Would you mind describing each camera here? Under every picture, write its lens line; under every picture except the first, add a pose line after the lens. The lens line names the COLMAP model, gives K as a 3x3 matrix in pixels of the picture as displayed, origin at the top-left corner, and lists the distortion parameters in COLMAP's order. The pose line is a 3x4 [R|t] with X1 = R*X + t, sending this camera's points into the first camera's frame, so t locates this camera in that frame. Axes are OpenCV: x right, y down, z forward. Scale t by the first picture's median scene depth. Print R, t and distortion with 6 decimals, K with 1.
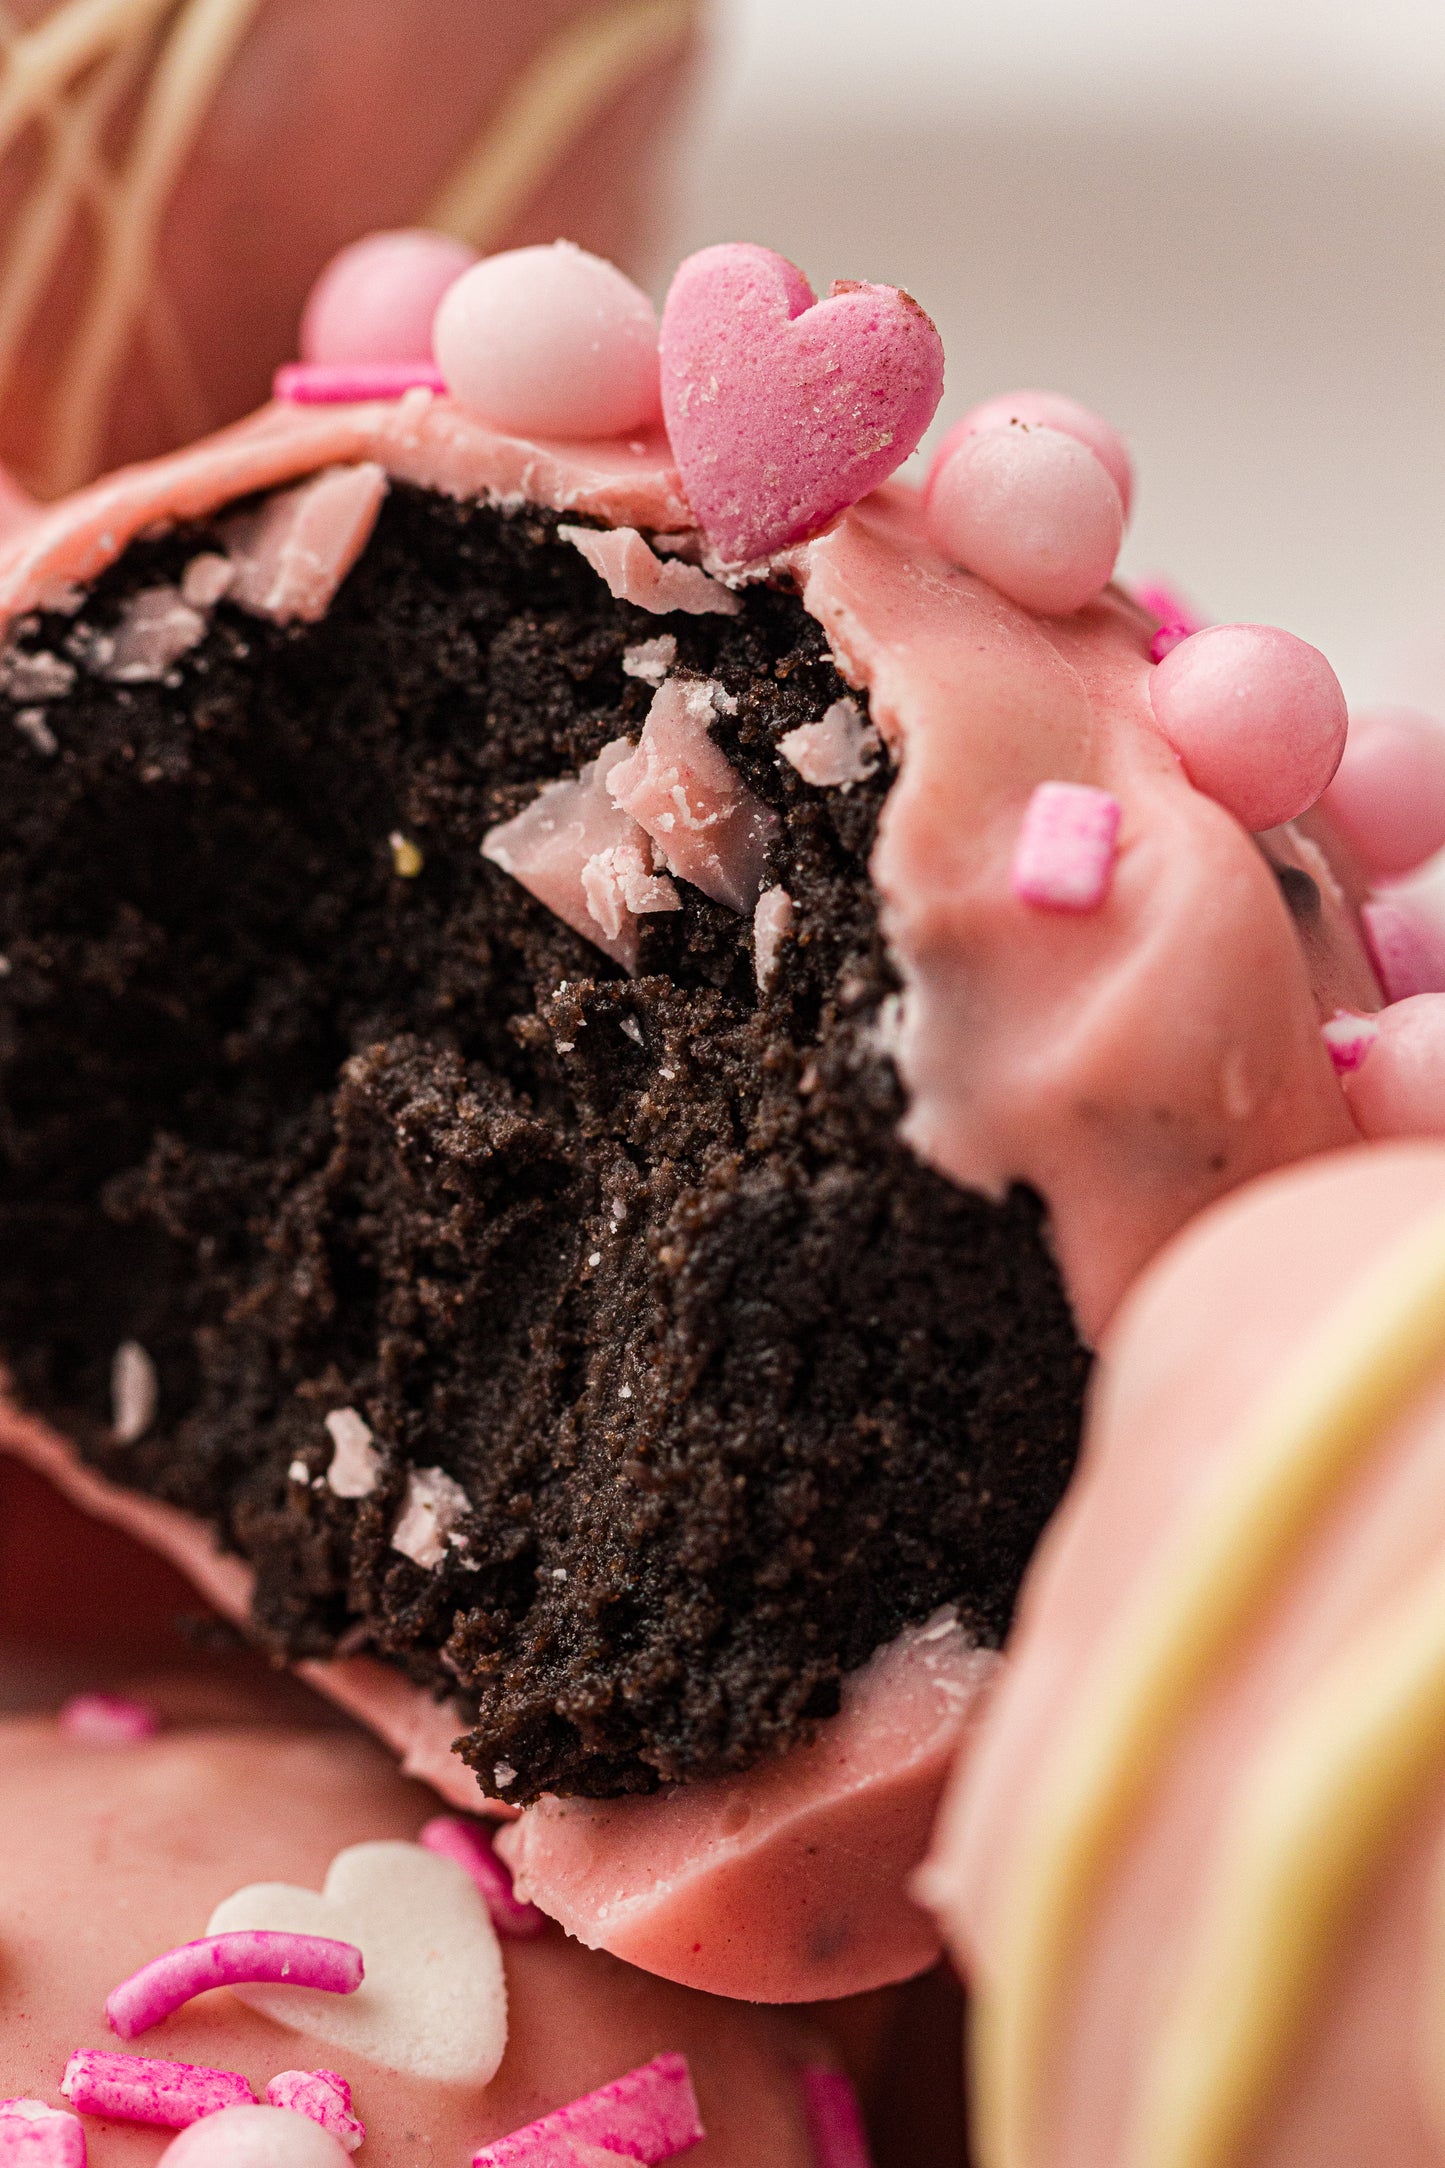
lens RADIAL K [[14525.6, 0, 722.5], [0, 14525.6, 1084.0], [0, 0, 1]] dist [0.213758, -20.870546]
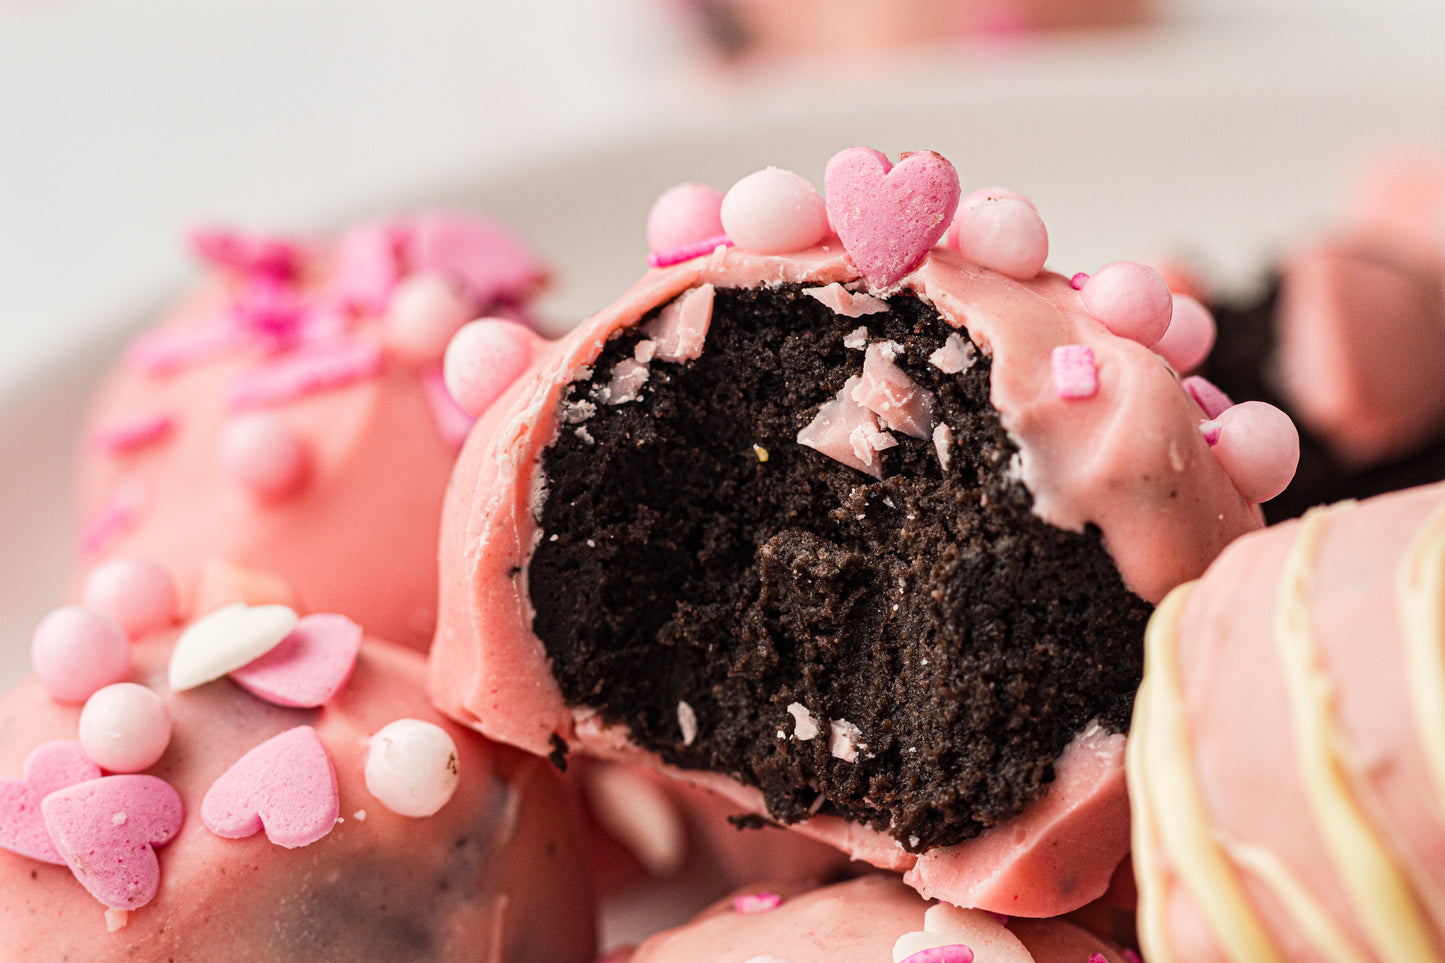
lens RADIAL K [[9681.5, 0, 722.5], [0, 9681.5, 481.5], [0, 0, 1]] dist [0.213758, -20.870546]
pose [[0.970762, -0.222319, 0.090529, -0.163372], [0.226077, 0.973533, -0.033498, 0.036777], [-0.080686, 0.052985, 0.995330, -0.465524]]
